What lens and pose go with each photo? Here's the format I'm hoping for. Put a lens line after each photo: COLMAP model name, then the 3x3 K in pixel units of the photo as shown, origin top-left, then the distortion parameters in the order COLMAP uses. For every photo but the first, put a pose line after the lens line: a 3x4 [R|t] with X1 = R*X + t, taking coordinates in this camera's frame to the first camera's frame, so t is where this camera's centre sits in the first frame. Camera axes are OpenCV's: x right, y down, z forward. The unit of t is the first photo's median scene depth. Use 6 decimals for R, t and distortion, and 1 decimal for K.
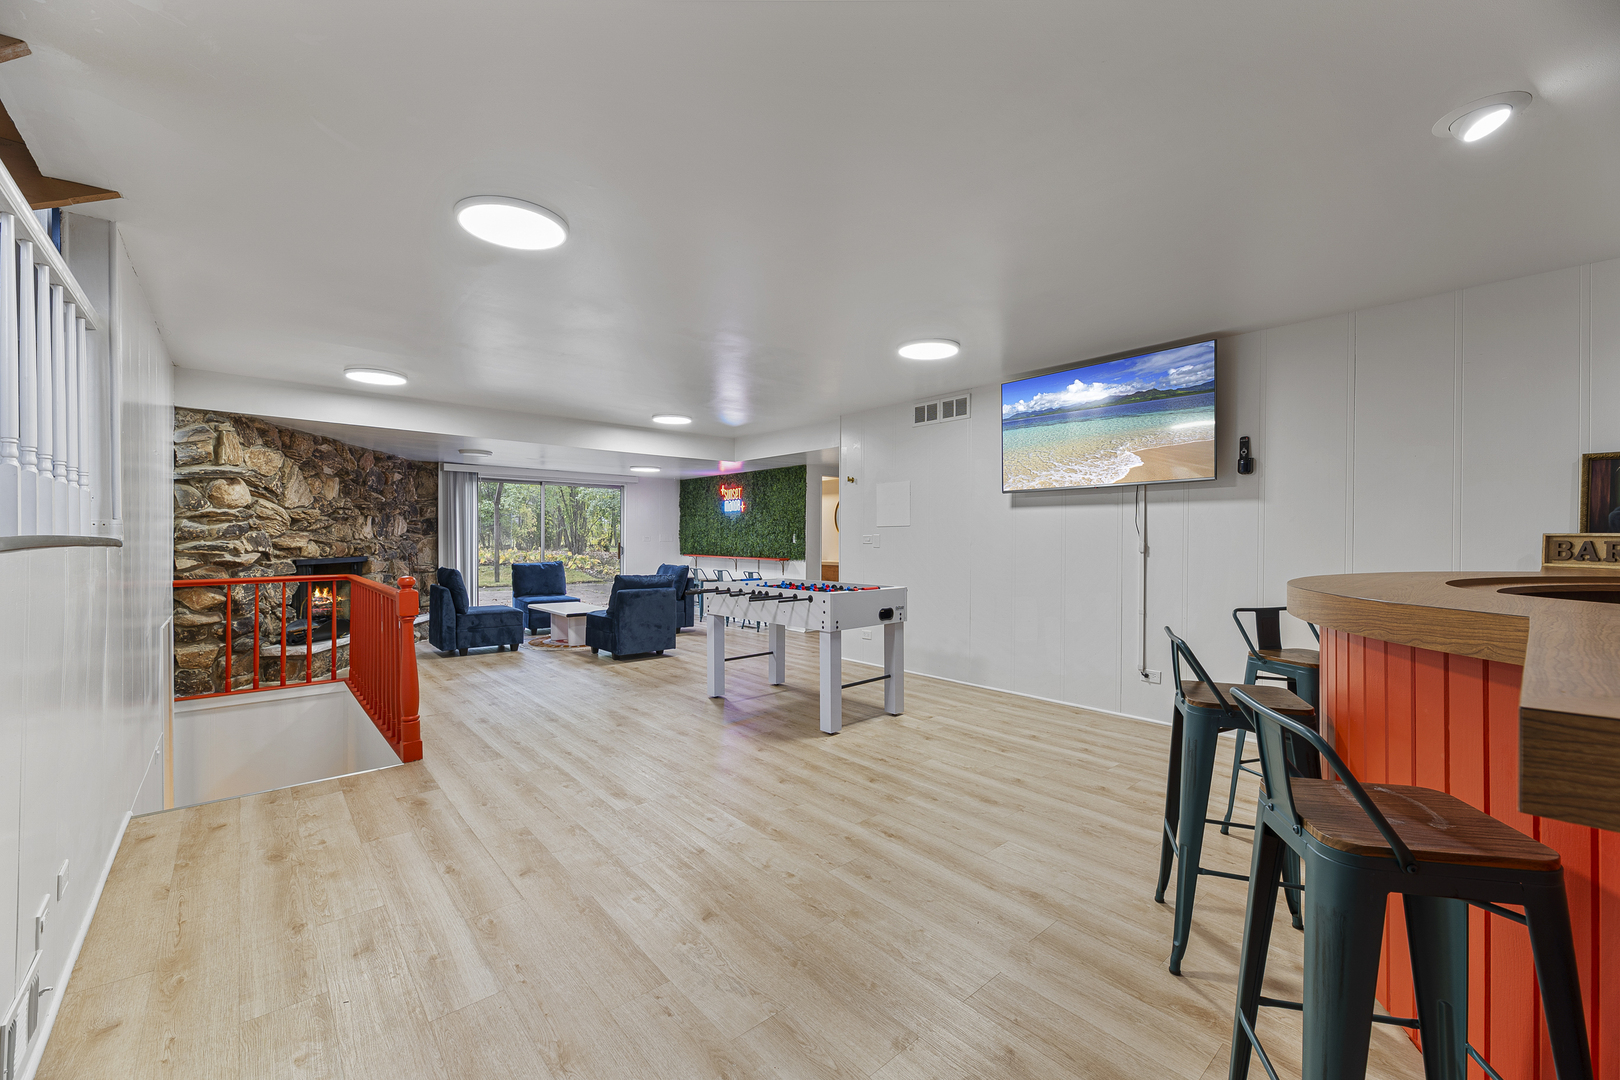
lens RADIAL K [[633.2, 0, 818.4], [0, 633.2, 541.7], [0, 0, 1]] dist [0.000328, -0.000085]
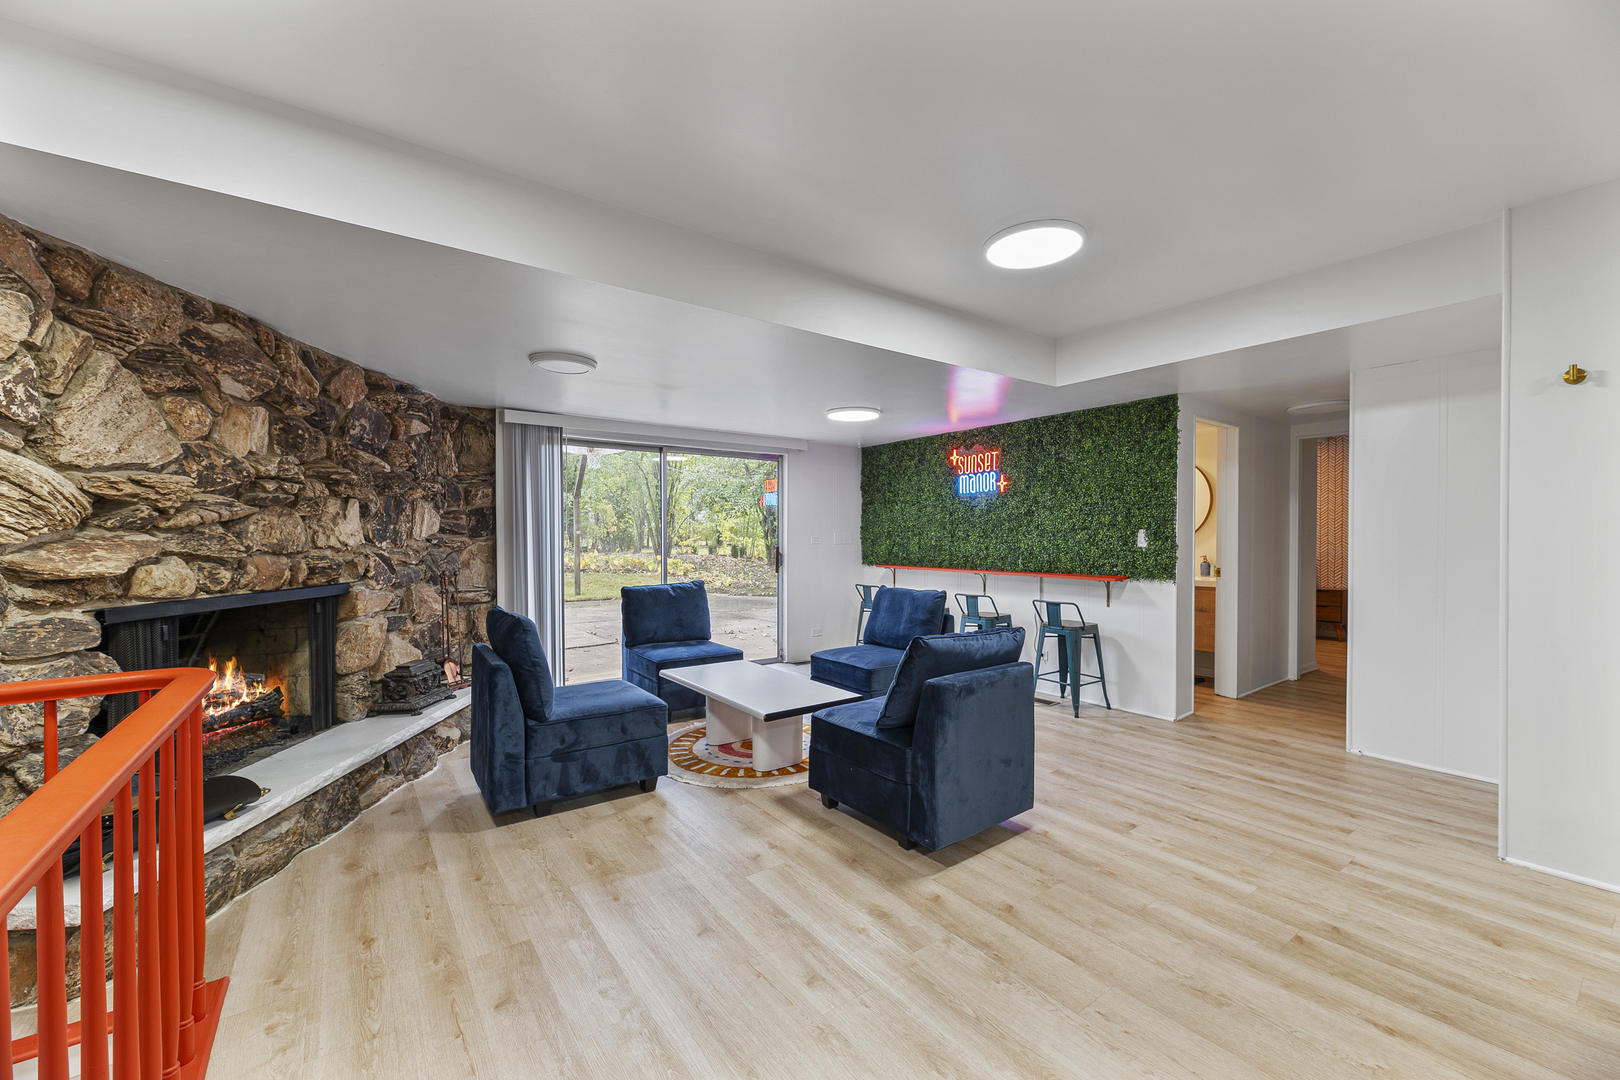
lens RADIAL K [[633.2, 0, 818.4], [0, 633.2, 541.7], [0, 0, 1]] dist [0.000328, -0.000085]
pose [[0.995711, -0.006870, -0.092264, -0.267896], [0.007130, 0.999972, 0.002479, -0.005850], [0.092244, -0.003127, 0.995731, 0.474273]]
